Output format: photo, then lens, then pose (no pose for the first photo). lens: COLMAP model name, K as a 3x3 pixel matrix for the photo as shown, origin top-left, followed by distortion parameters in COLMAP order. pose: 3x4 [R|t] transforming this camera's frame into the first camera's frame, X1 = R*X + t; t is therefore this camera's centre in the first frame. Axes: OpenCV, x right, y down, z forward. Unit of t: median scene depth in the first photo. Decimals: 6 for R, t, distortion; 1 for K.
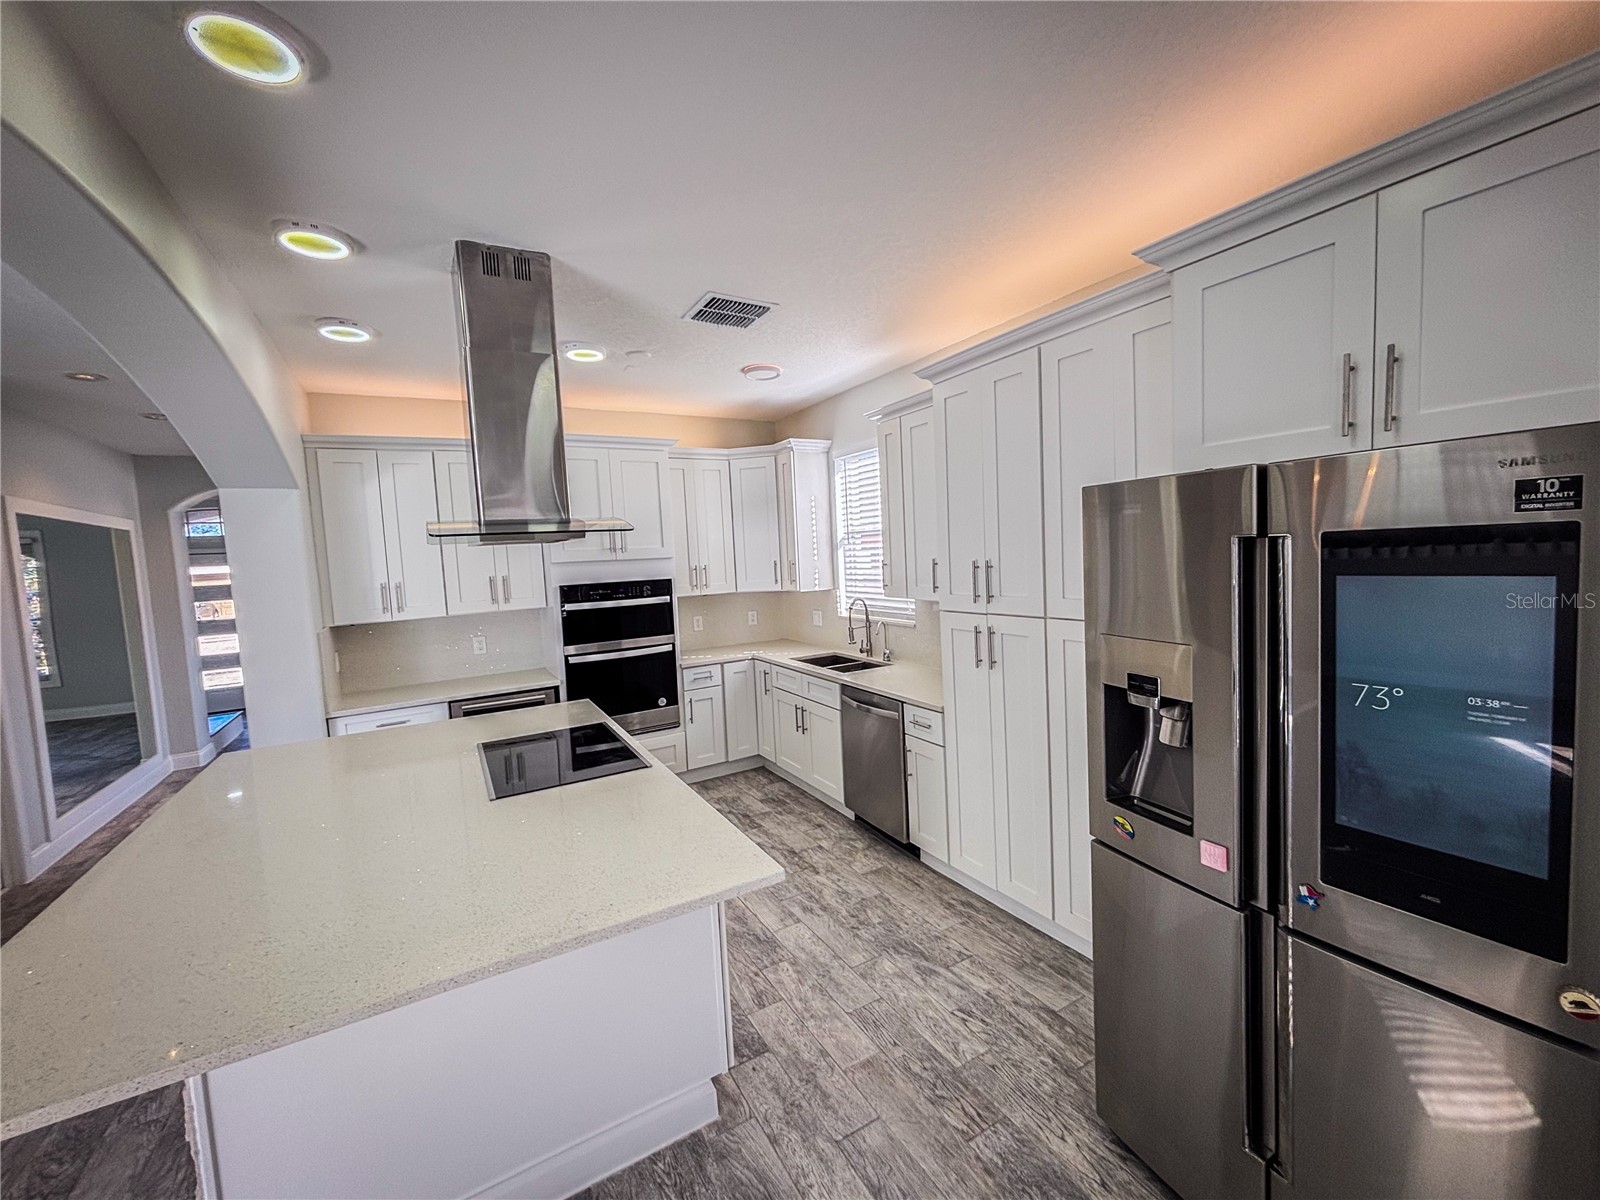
lens RADIAL K [[645.8, 0, 802.3], [0, 645.8, 592.3], [0, 0, 1]] dist [0.004326, 0.000296]
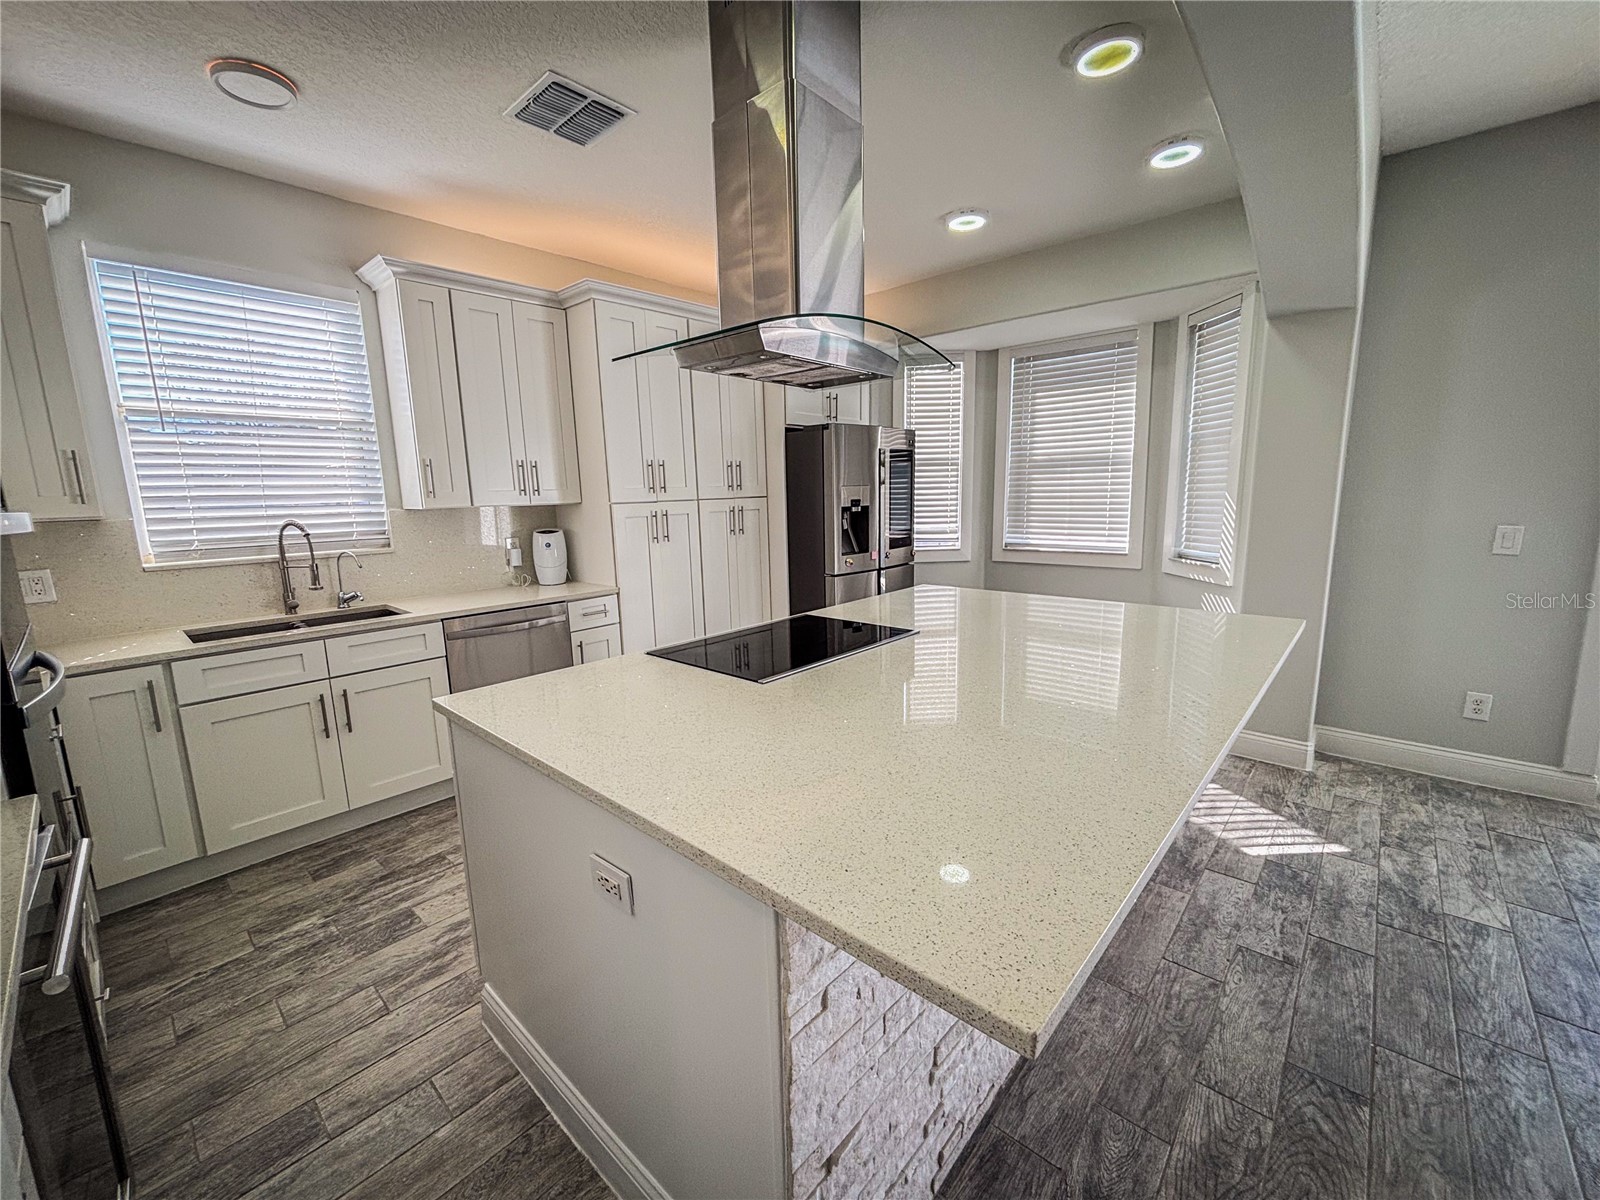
lens RADIAL K [[645.8, 0, 797.9], [0, 645.8, 596.1], [0, 0, 1]] dist [0.004326, 0.000296]
pose [[-0.285734, -0.115681, 0.951301, -0.741062], [0.104464, 0.983012, 0.150914, 0.035983], [-0.952598, 0.142498, -0.268795, 0.754004]]
